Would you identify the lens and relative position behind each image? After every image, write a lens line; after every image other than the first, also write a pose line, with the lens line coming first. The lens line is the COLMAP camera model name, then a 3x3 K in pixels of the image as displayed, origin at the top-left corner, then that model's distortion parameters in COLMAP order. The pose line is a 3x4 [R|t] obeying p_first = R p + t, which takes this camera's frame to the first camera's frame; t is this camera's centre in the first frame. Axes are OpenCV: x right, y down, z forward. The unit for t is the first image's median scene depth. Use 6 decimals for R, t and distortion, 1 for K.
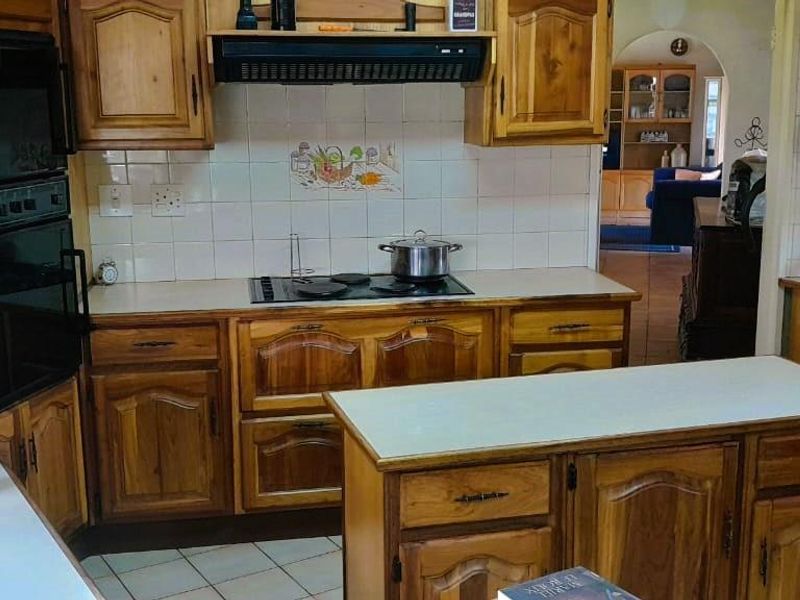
lens RADIAL K [[1047.4, 0, 400.0], [0, 1047.4, 300.0], [0, 0, 1]] dist [0.304890, -0.955231]
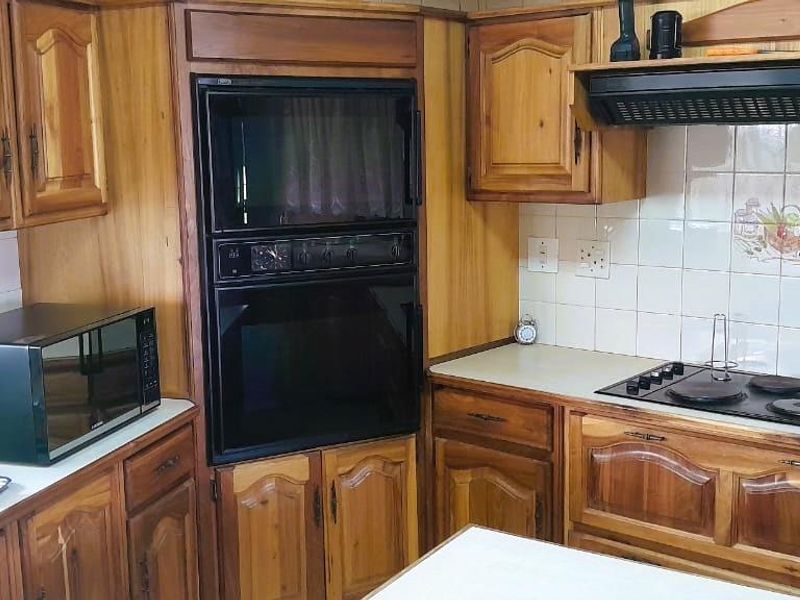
lens RADIAL K [[1047.4, 0, 400.0], [0, 1047.4, 300.0], [0, 0, 1]] dist [0.304890, -0.955231]
pose [[0.666382, 0.116779, -0.736409, 0.356348], [-0.138641, 0.989841, 0.031510, -0.073039], [0.732608, 0.081099, 0.675803, 0.329905]]
